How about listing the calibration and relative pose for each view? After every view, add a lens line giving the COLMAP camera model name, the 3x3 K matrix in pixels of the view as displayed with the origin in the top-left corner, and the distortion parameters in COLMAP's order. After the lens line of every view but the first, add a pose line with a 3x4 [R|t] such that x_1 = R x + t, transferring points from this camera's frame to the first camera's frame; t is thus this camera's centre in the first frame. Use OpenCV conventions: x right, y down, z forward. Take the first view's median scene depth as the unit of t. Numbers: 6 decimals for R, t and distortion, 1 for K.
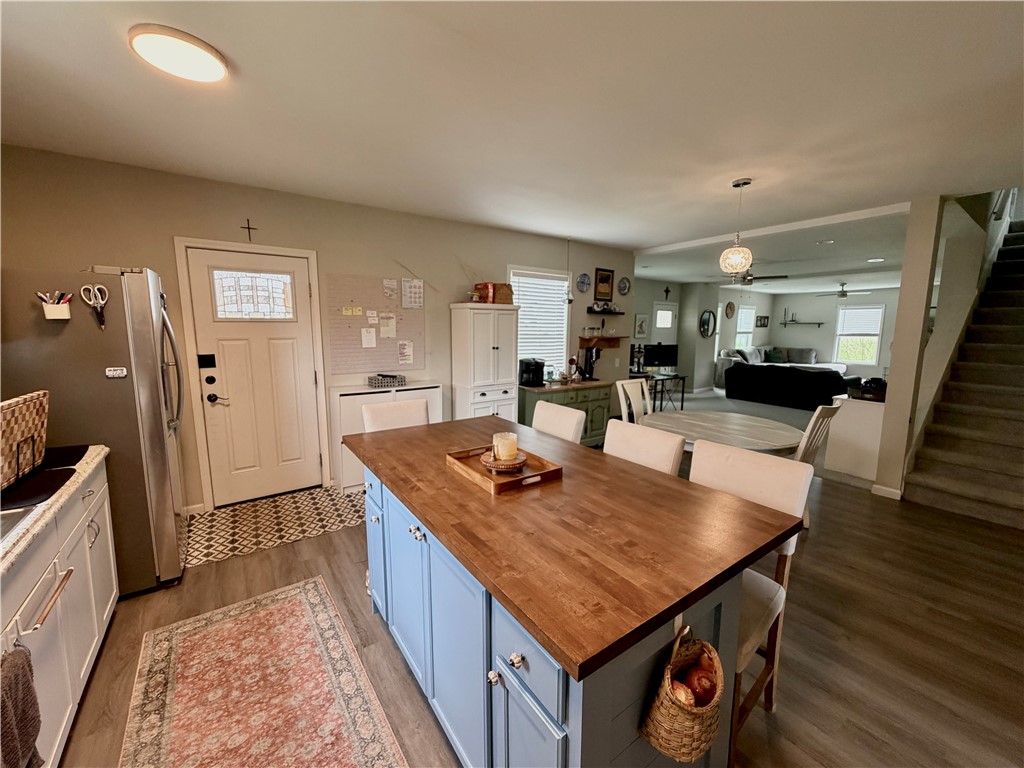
lens RADIAL K [[409.0, 0, 513.7], [0, 409.0, 382.2], [0, 0, 1]] dist [-0.000098, -0.000016]
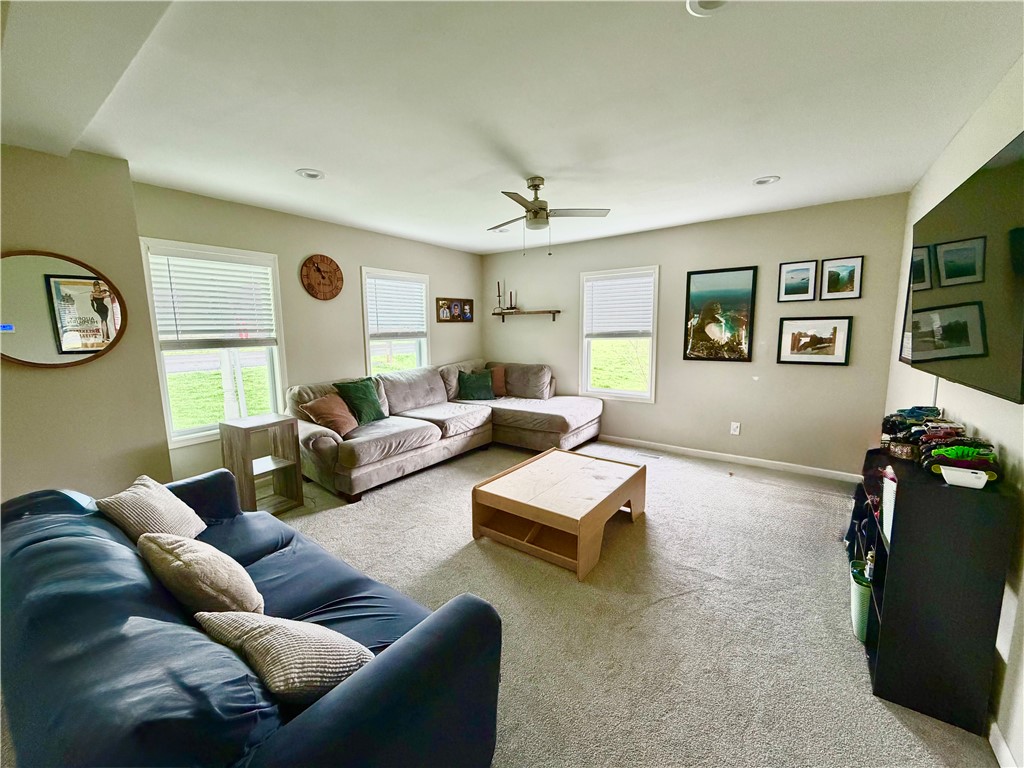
lens RADIAL K [[409.0, 0, 510.7], [0, 409.0, 383.5], [0, 0, 1]] dist [-0.000098, -0.000016]
pose [[0.947400, -0.056525, 0.315021, 0.525175], [0.058173, 0.998298, 0.004175, -0.063431], [-0.314720, 0.014371, 0.949076, 0.546365]]
